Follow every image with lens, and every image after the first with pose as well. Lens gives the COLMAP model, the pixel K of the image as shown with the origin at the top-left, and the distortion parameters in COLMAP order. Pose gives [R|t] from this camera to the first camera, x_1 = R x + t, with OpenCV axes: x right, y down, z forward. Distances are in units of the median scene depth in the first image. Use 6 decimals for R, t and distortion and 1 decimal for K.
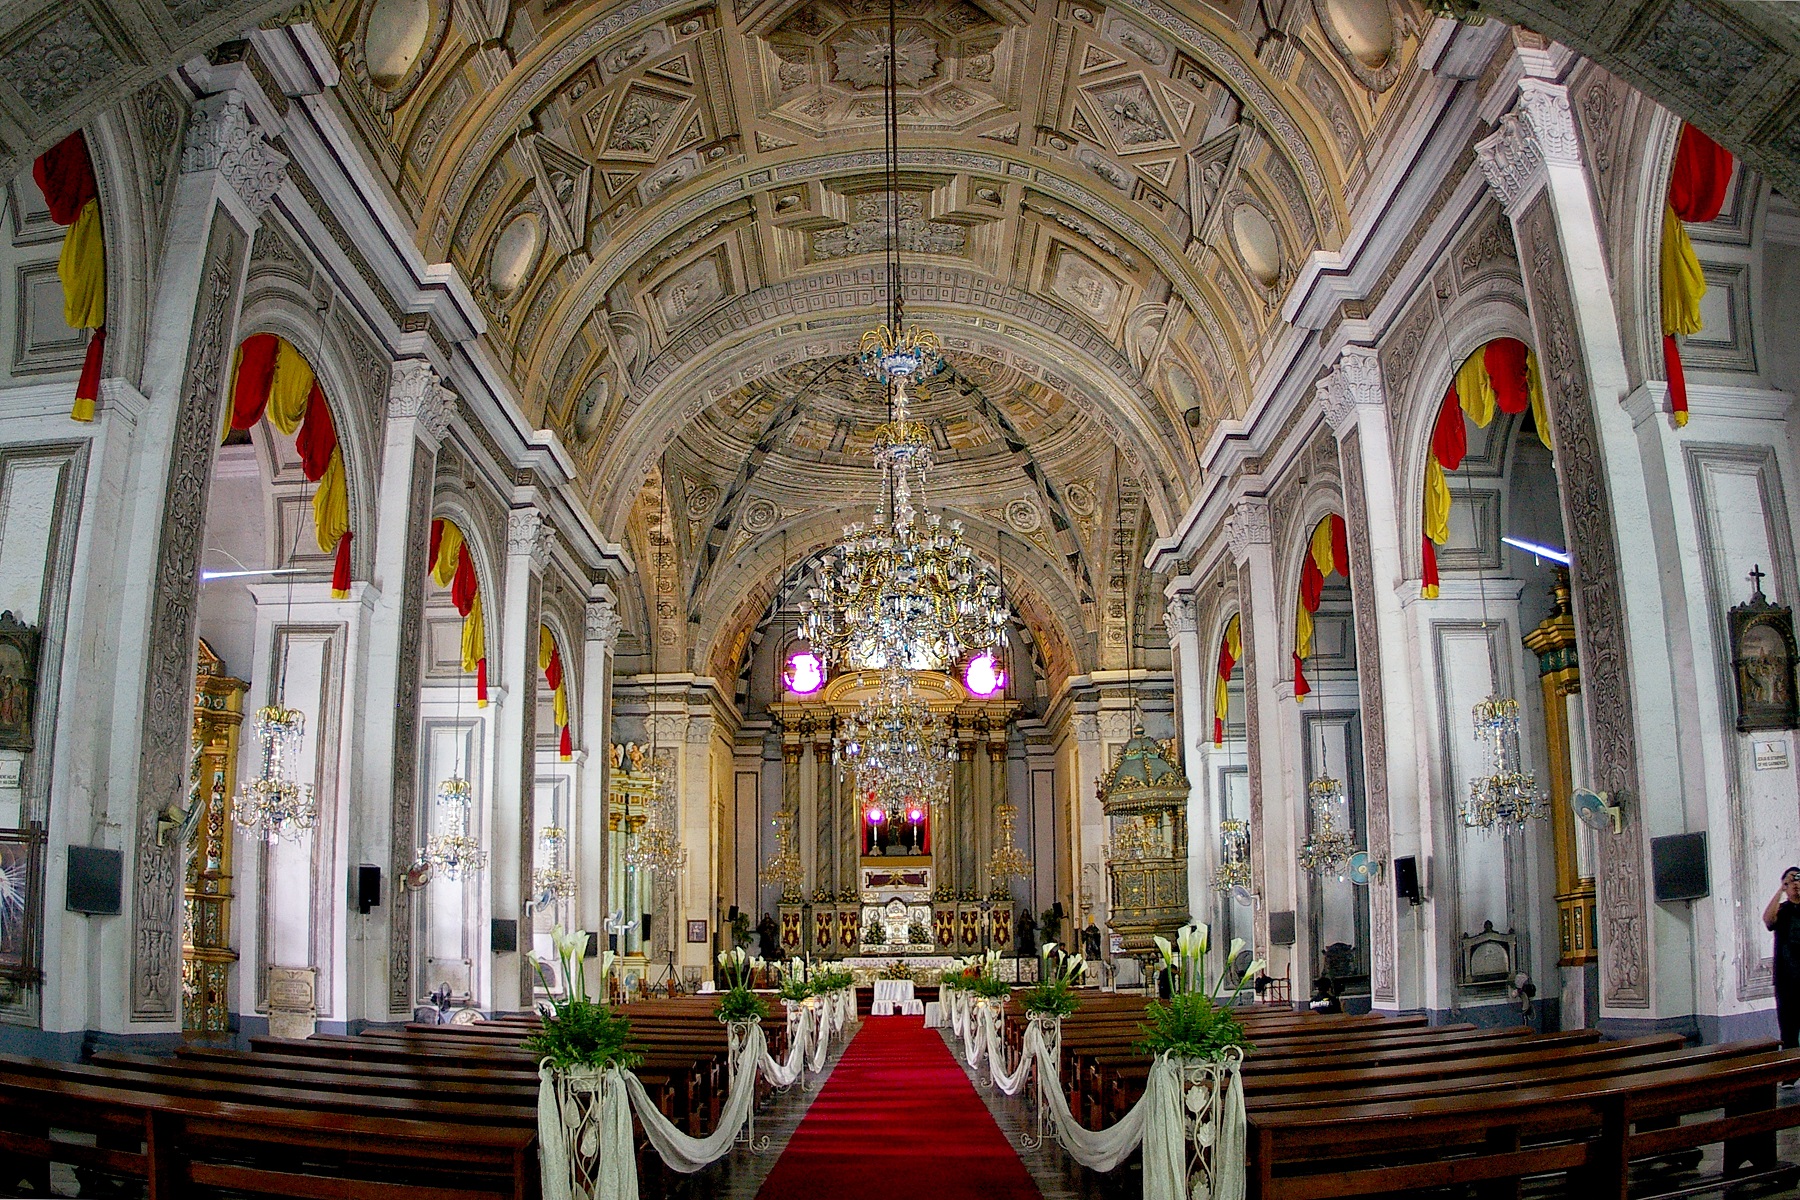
lens RADIAL K [[1435.0, 0, 887.7], [0, 1435.0, 604.2], [0, 0, 1]] dist [-0.344868, 0.123683]
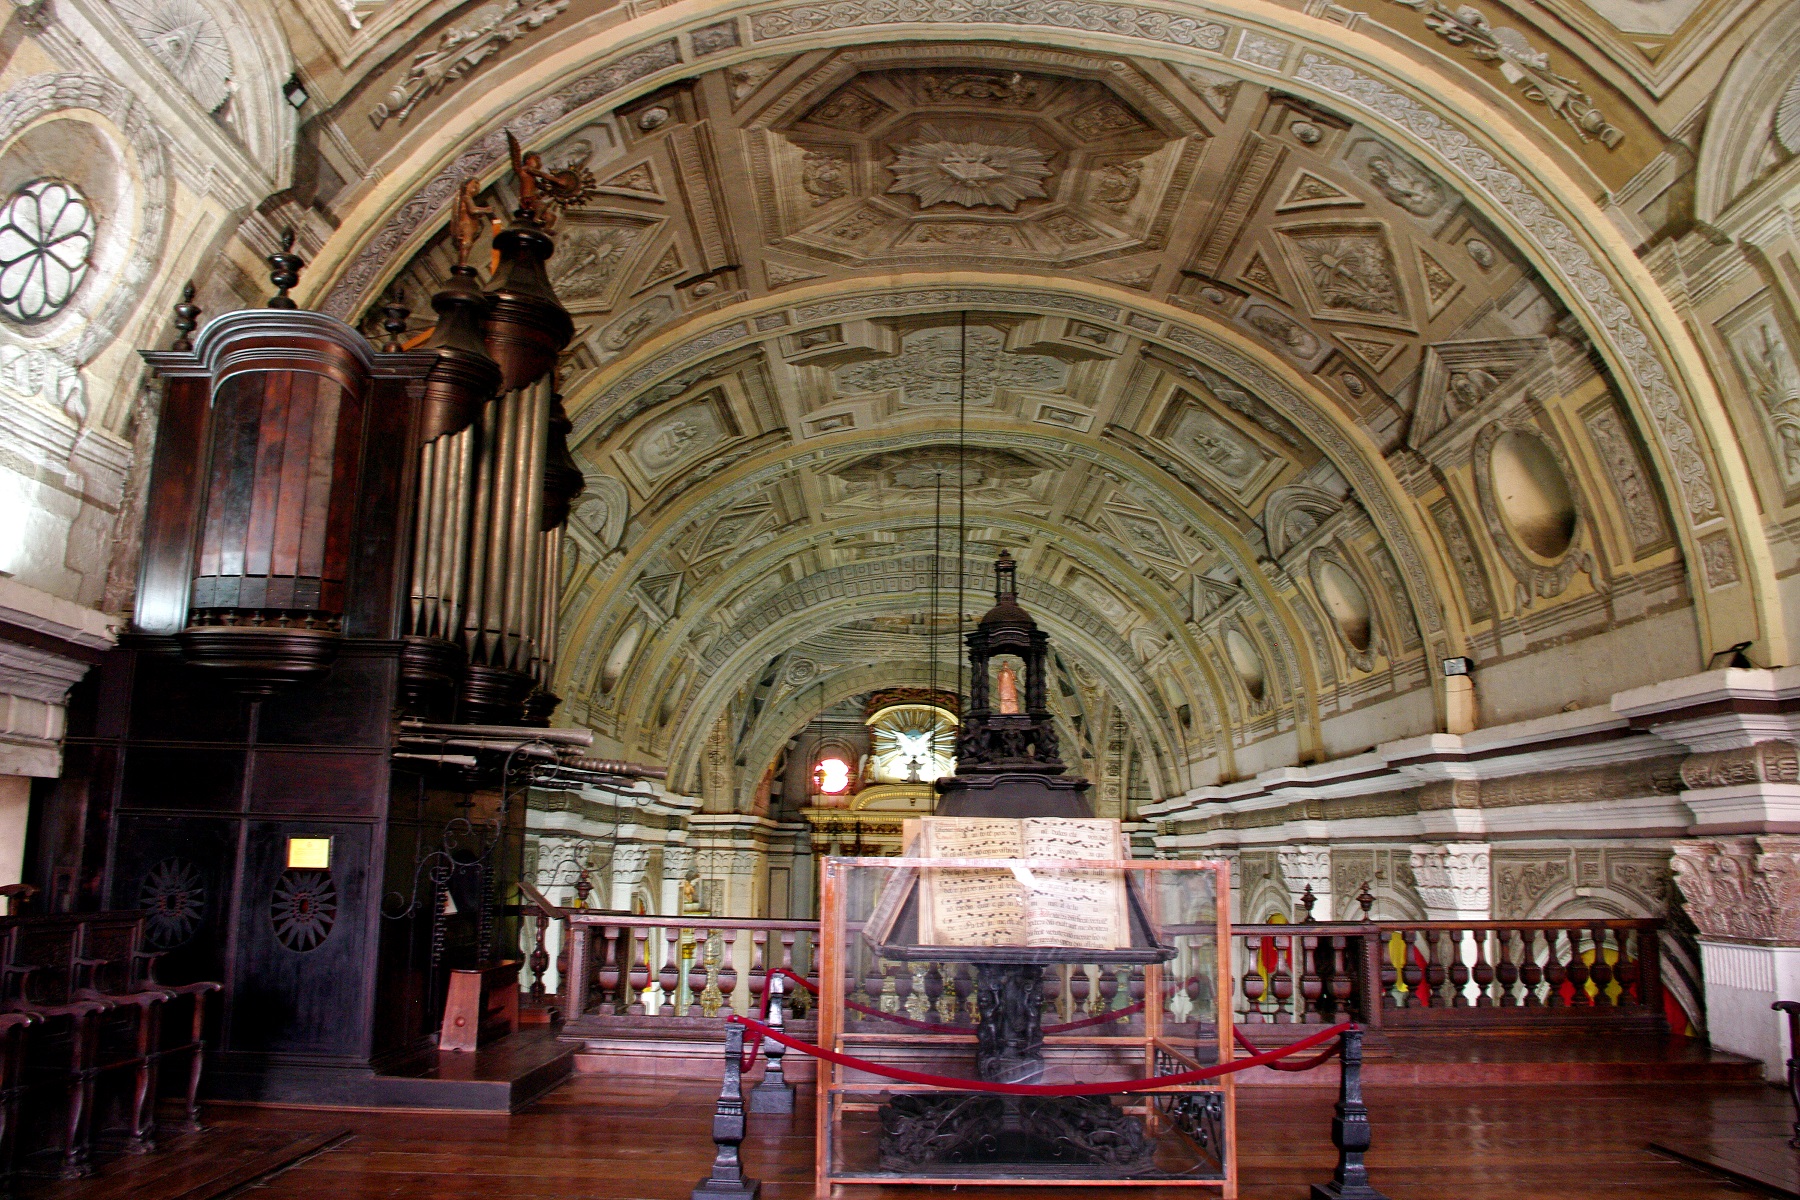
lens RADIAL K [[1404.8, 0, 901.8], [0, 1404.8, 582.3], [0, 0, 1]] dist [-0.096506, 0.051264]
pose [[0.999535, 0.029617, 0.007273, -0.029010], [-0.029979, 0.997984, 0.055947, -0.288162], [-0.005602, -0.056139, 0.998407, -0.150889]]
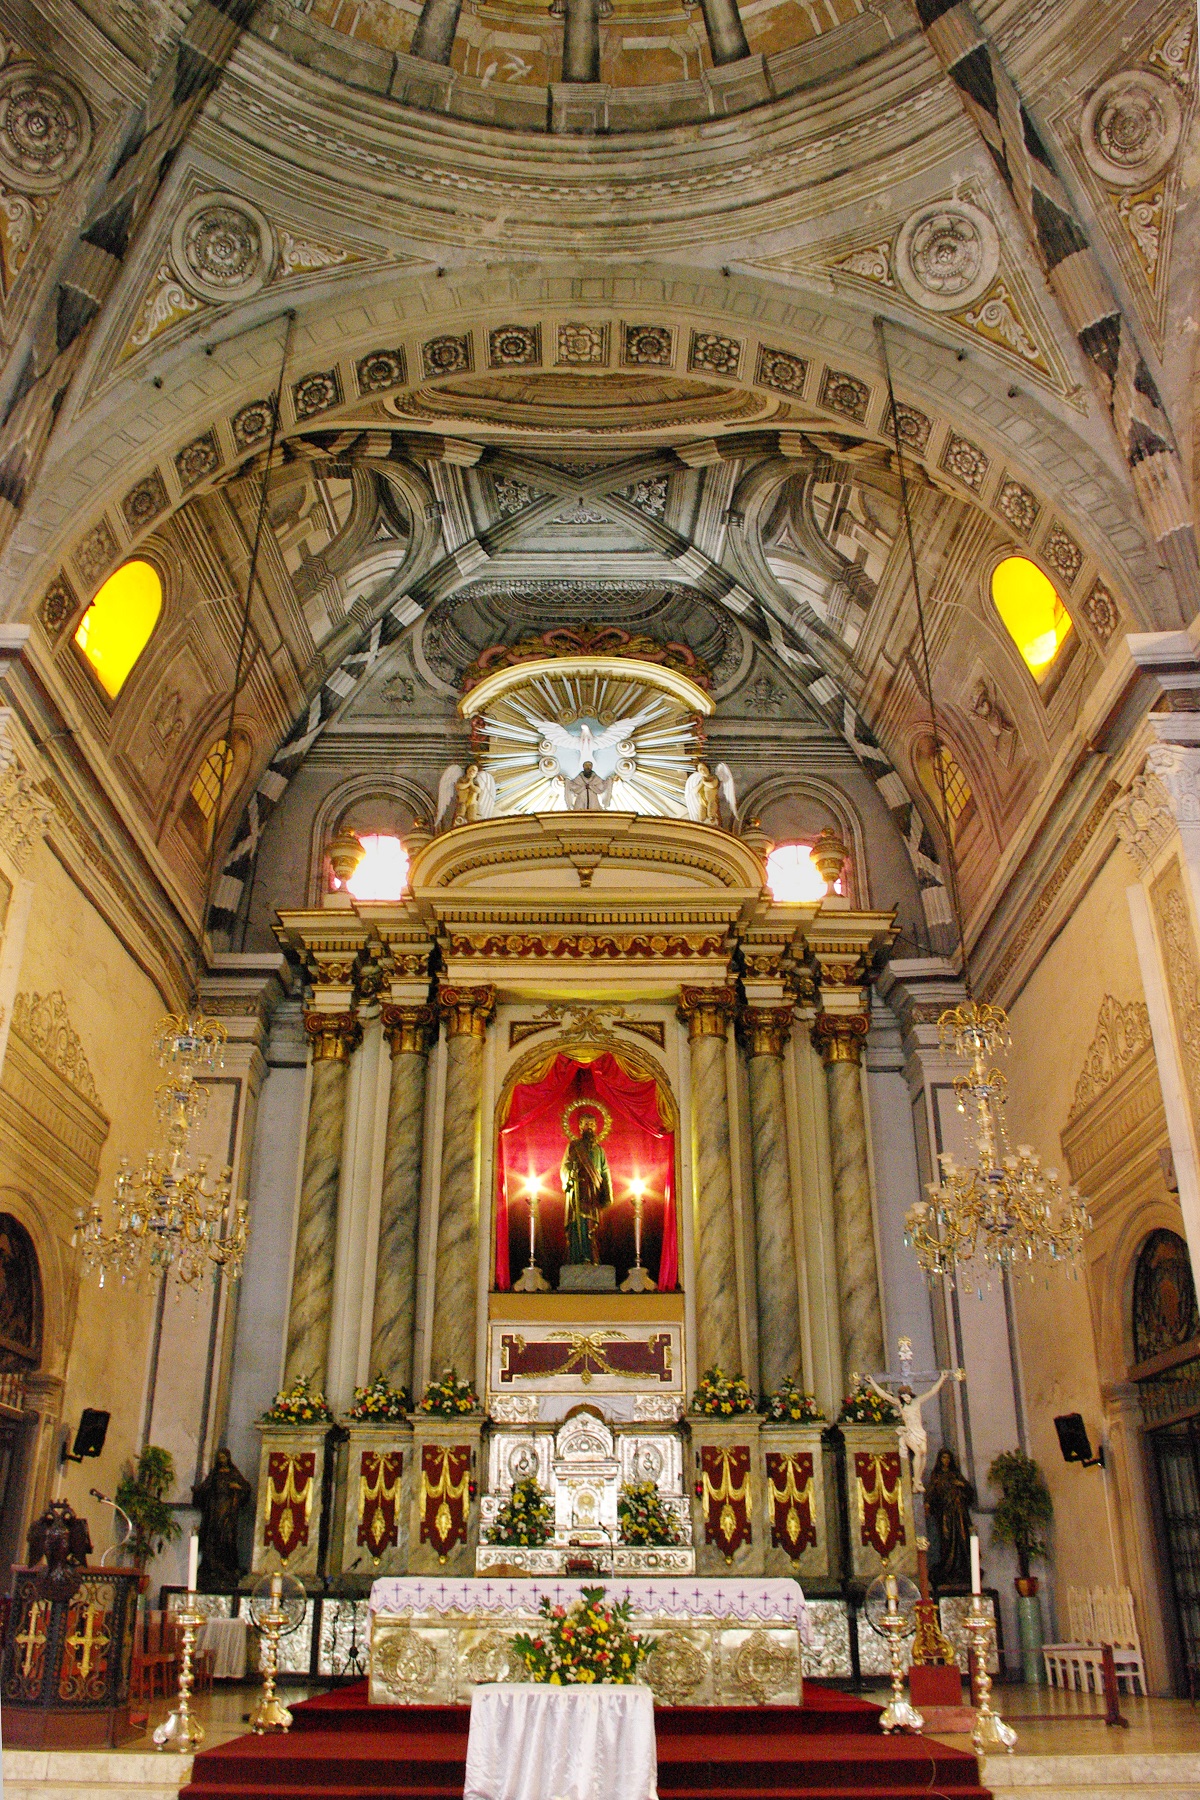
lens RADIAL K [[1458.8, 0, 581.5], [0, 1458.8, 906.0], [0, 0, 1]] dist [-0.104547, 0.055084]
pose [[0.999909, 0.012194, -0.005711, 0.009158], [-0.013123, 0.977567, -0.210214, 0.258848], [0.003020, 0.210270, 0.977639, 0.998650]]
